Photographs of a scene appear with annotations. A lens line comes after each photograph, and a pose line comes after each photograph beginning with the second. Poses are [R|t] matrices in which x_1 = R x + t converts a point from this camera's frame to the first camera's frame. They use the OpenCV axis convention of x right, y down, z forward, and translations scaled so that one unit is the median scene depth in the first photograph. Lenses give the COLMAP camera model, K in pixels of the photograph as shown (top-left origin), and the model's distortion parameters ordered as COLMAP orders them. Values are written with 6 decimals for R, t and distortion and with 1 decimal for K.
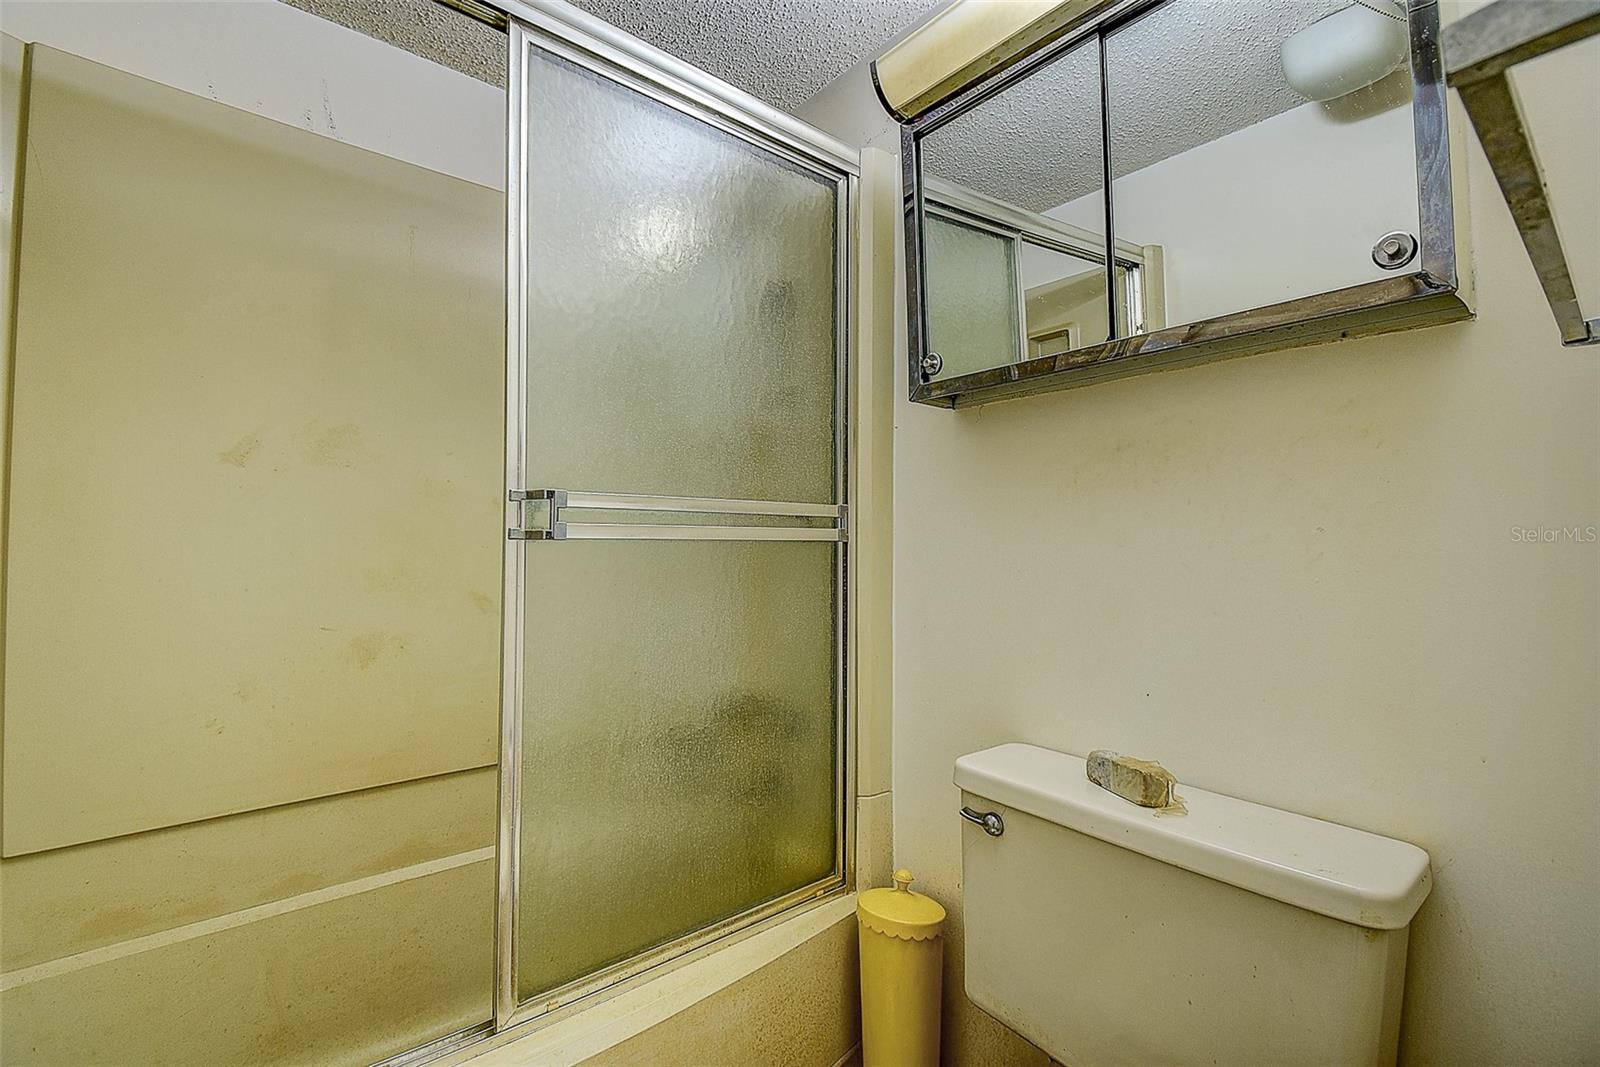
lens RADIAL K [[711.7, 0, 801.9], [0, 711.7, 532.9], [0, 0, 1]] dist [0.014998, -0.013439]
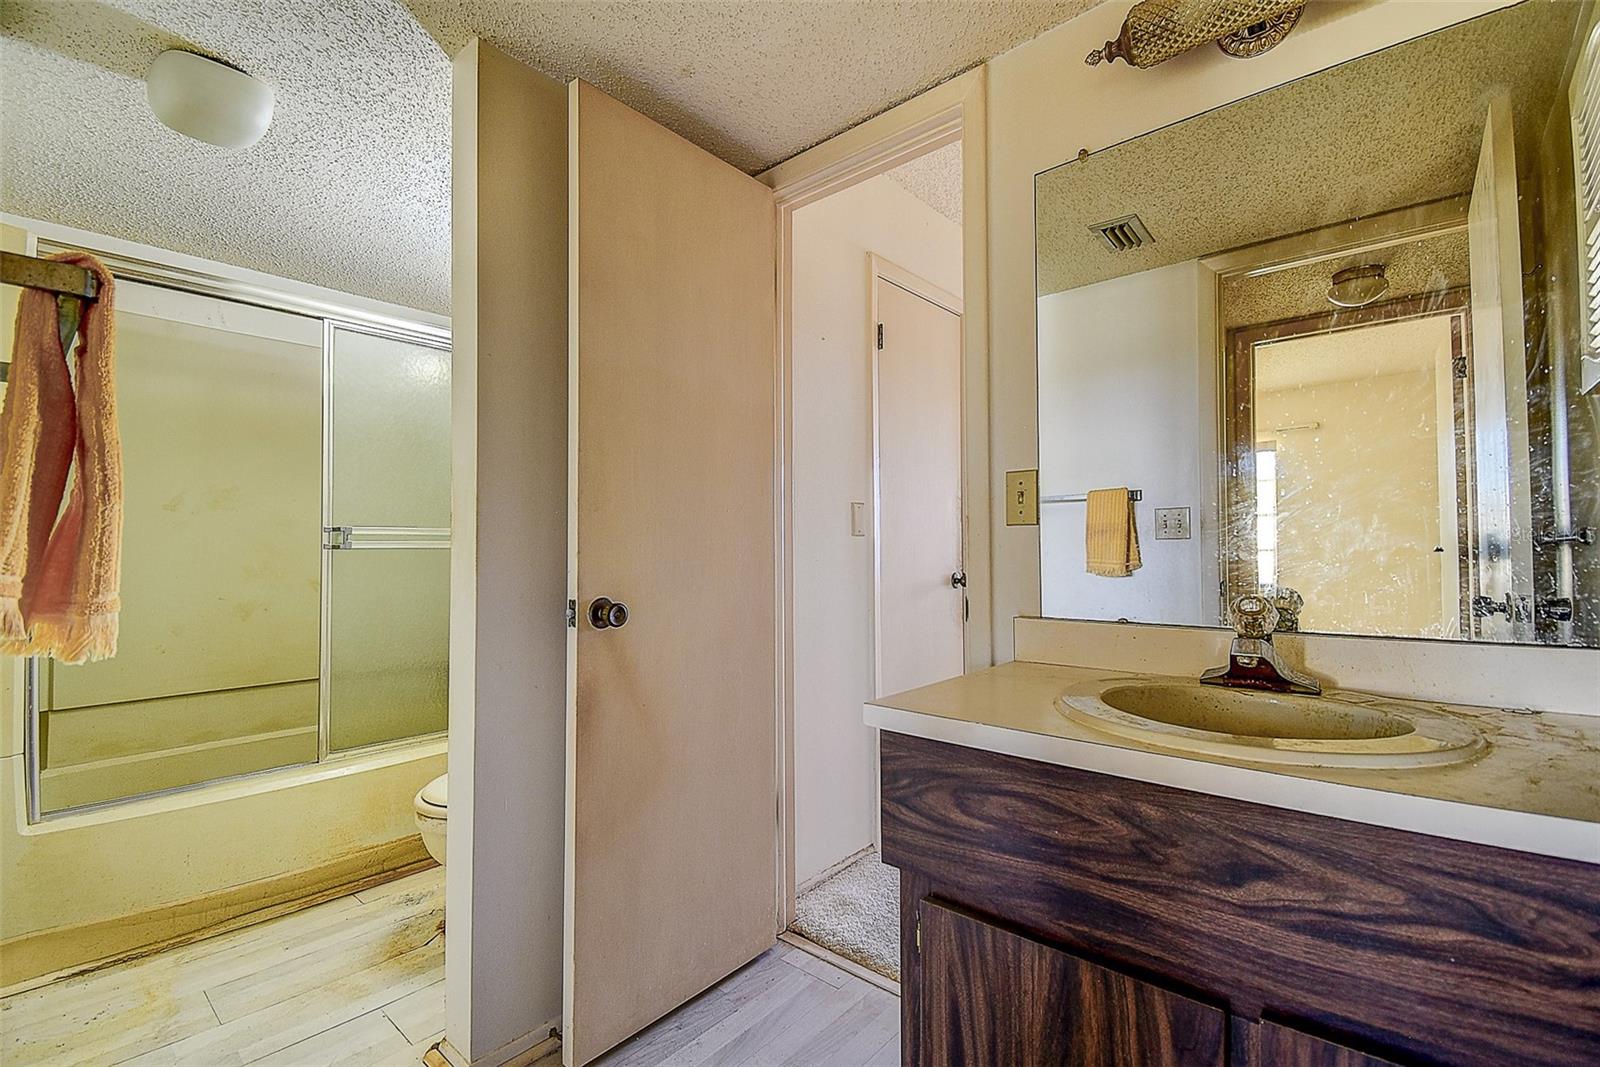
lens RADIAL K [[711.7, 0, 796.4], [0, 711.7, 533.9], [0, 0, 1]] dist [0.014998, -0.013439]
pose [[0.987883, -0.008077, 0.154990, 0.609741], [0.009175, 0.999938, -0.006373, -0.009198], [-0.154929, 0.007718, 0.987896, -1.249076]]
